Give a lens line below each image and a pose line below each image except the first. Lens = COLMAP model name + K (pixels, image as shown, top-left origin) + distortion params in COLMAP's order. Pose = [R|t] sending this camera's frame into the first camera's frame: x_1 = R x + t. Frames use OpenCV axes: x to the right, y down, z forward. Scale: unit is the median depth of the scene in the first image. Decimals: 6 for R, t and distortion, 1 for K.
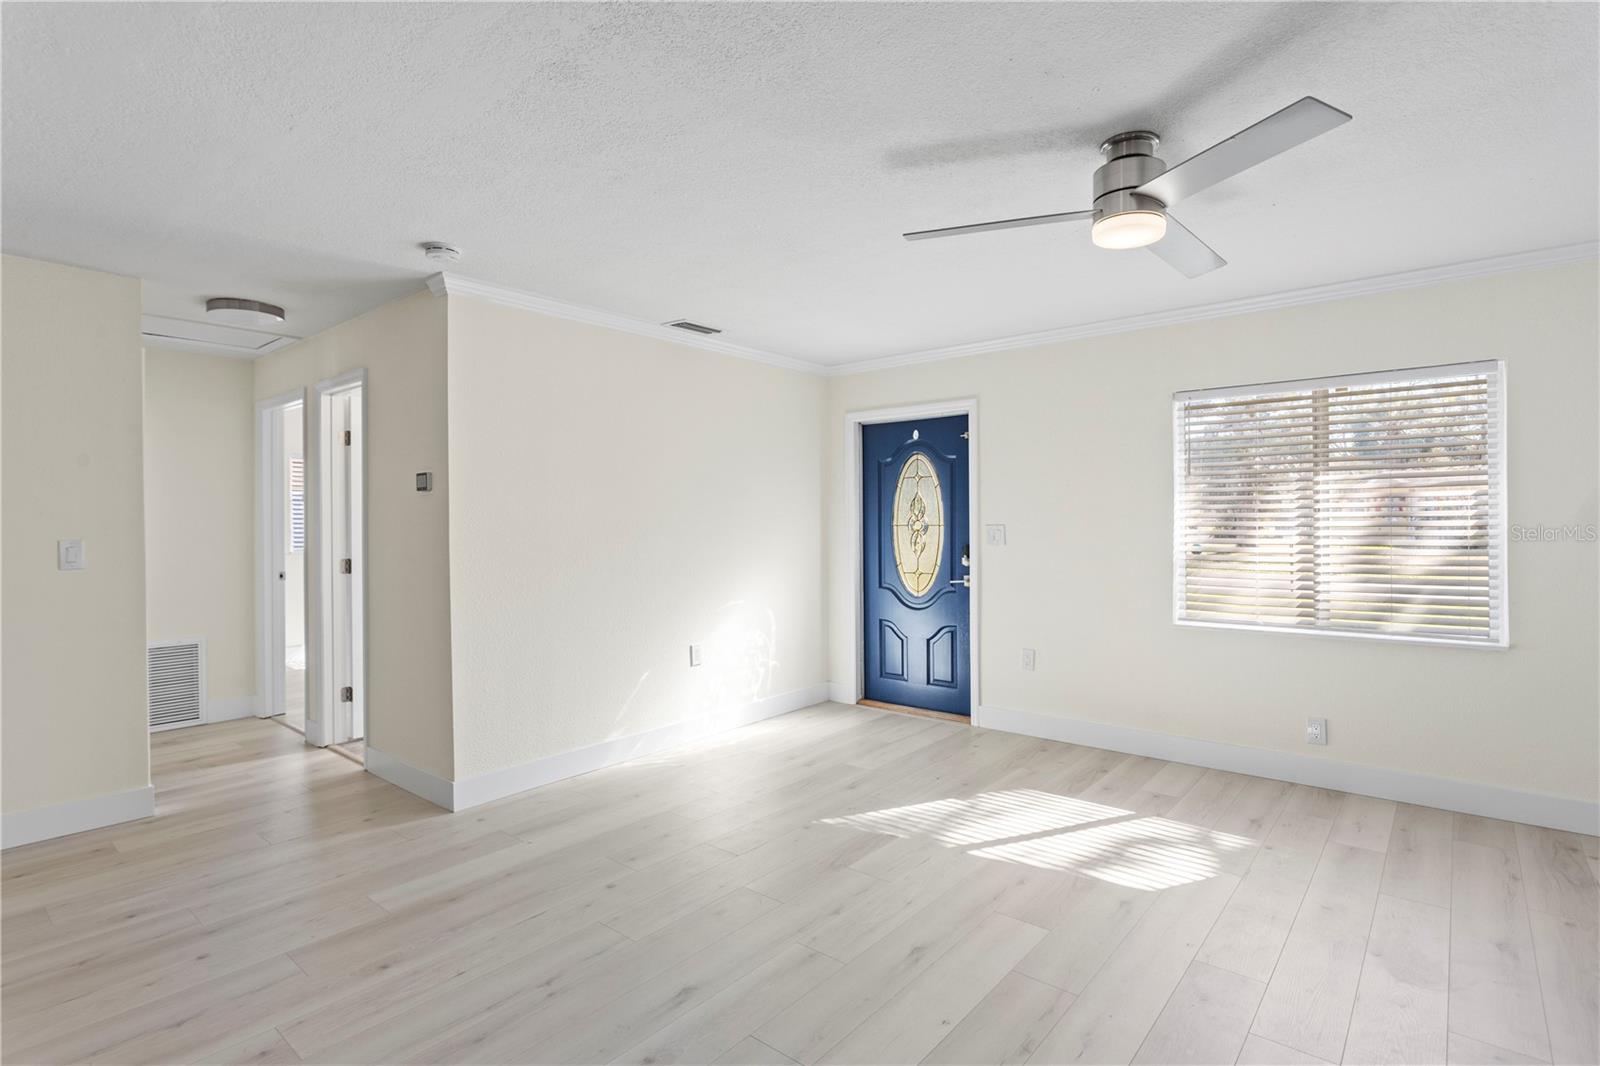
lens RADIAL K [[781.7, 0, 799.3], [0, 781.7, 530.6], [0, 0, 1]] dist [-0.013026, 0.002691]
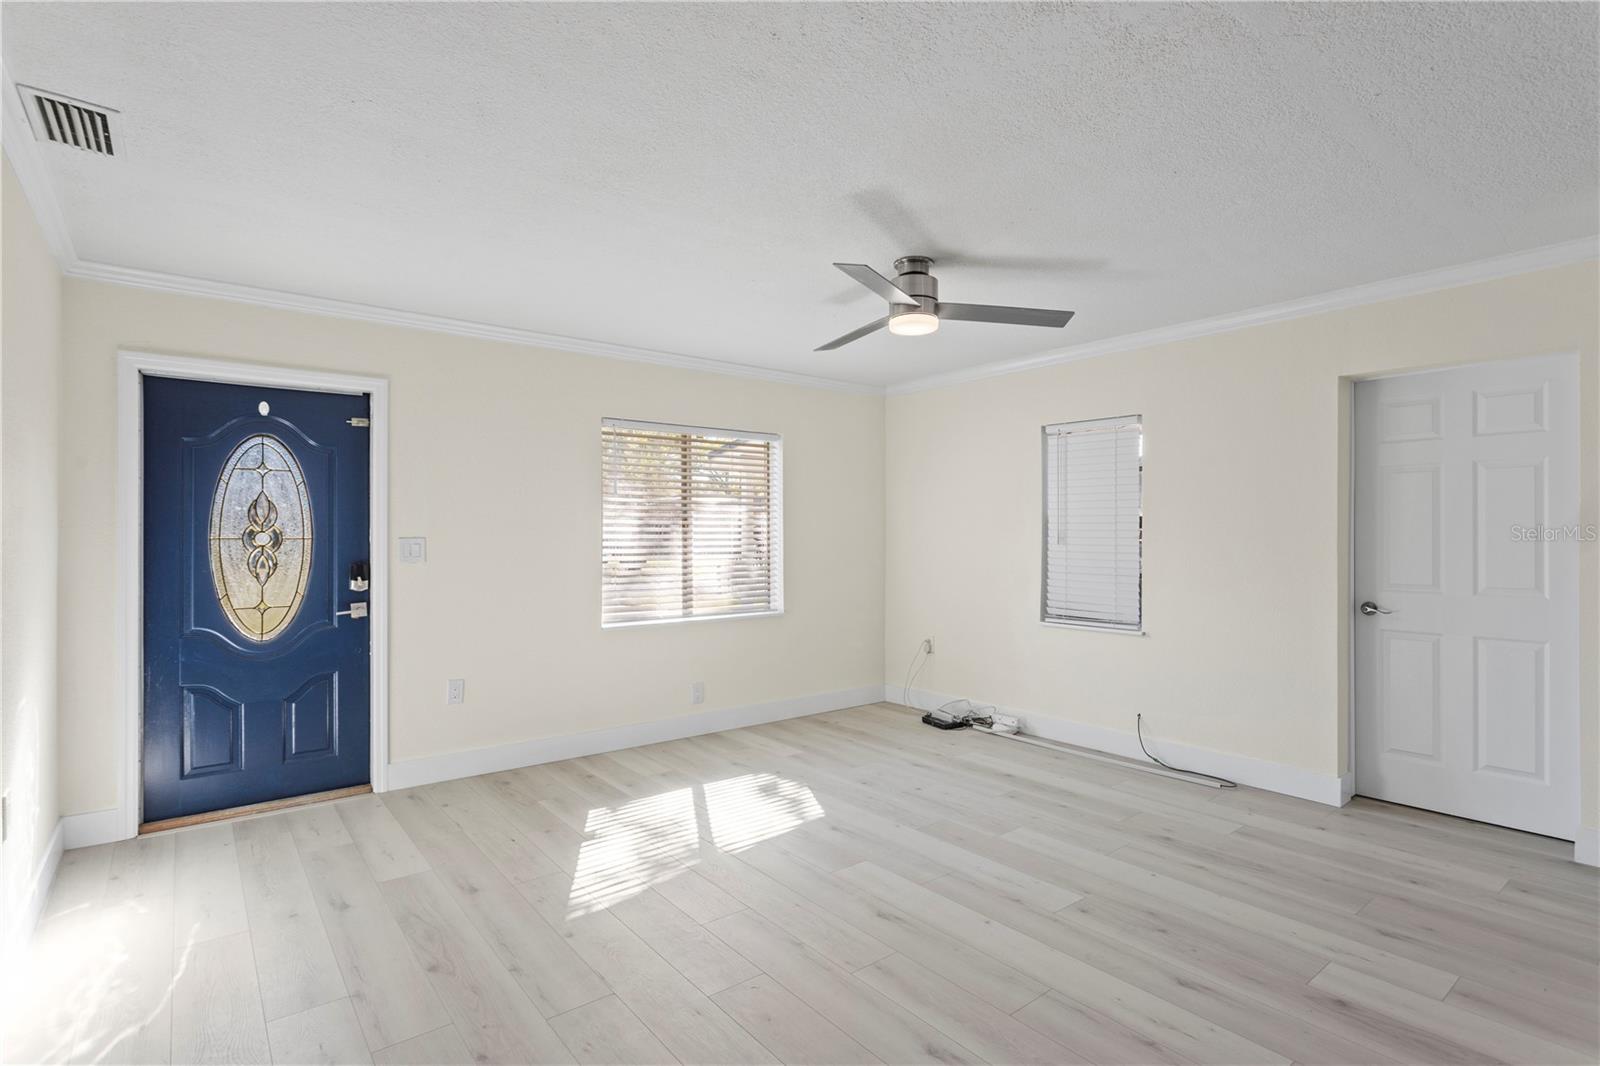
lens RADIAL K [[781.7, 0, 806.4], [0, 781.7, 540.3], [0, 0, 1]] dist [-0.013026, 0.002691]
pose [[0.207733, 0.000572, 0.978185, -0.518610], [0.012842, 0.999912, -0.003312, 0.003761], [-0.978101, 0.013249, 0.207707, 0.470034]]
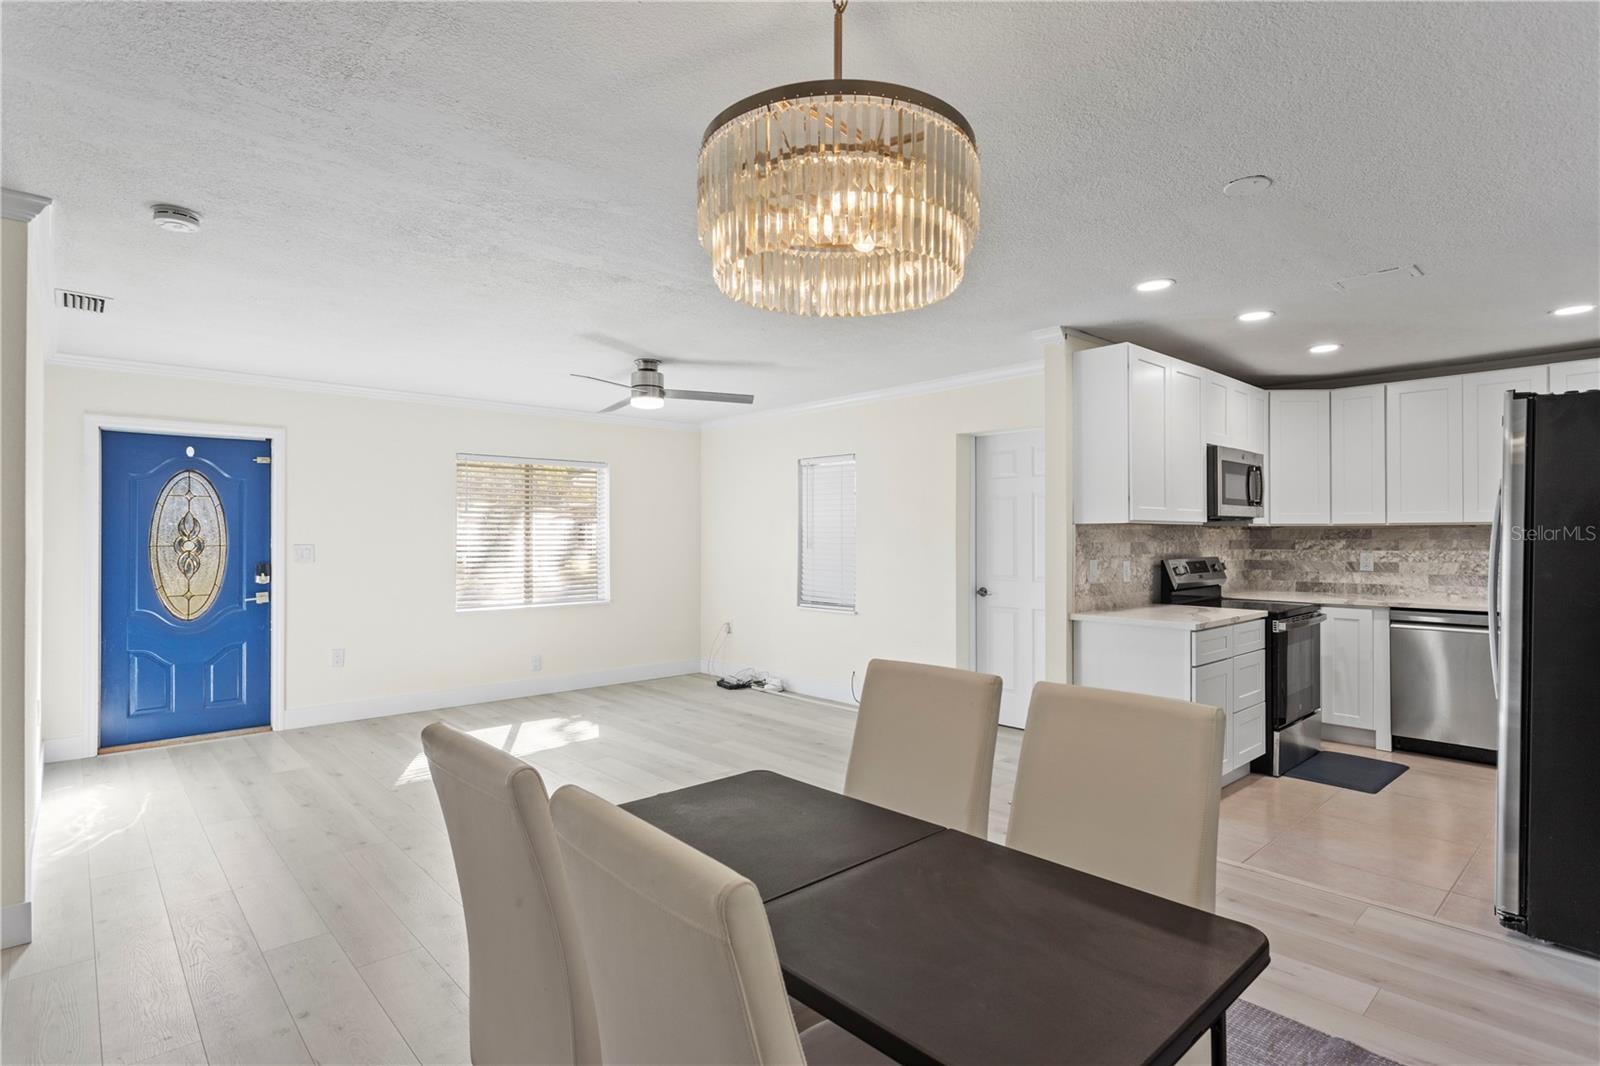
lens RADIAL K [[781.7, 0, 802.3], [0, 781.7, 539.6], [0, 0, 1]] dist [-0.013026, 0.002691]
pose [[0.130218, 0.006037, 0.991467, -0.849262], [0.014631, 0.999861, -0.008010, 0.005422], [-0.991377, 0.015550, 0.130111, 0.160456]]
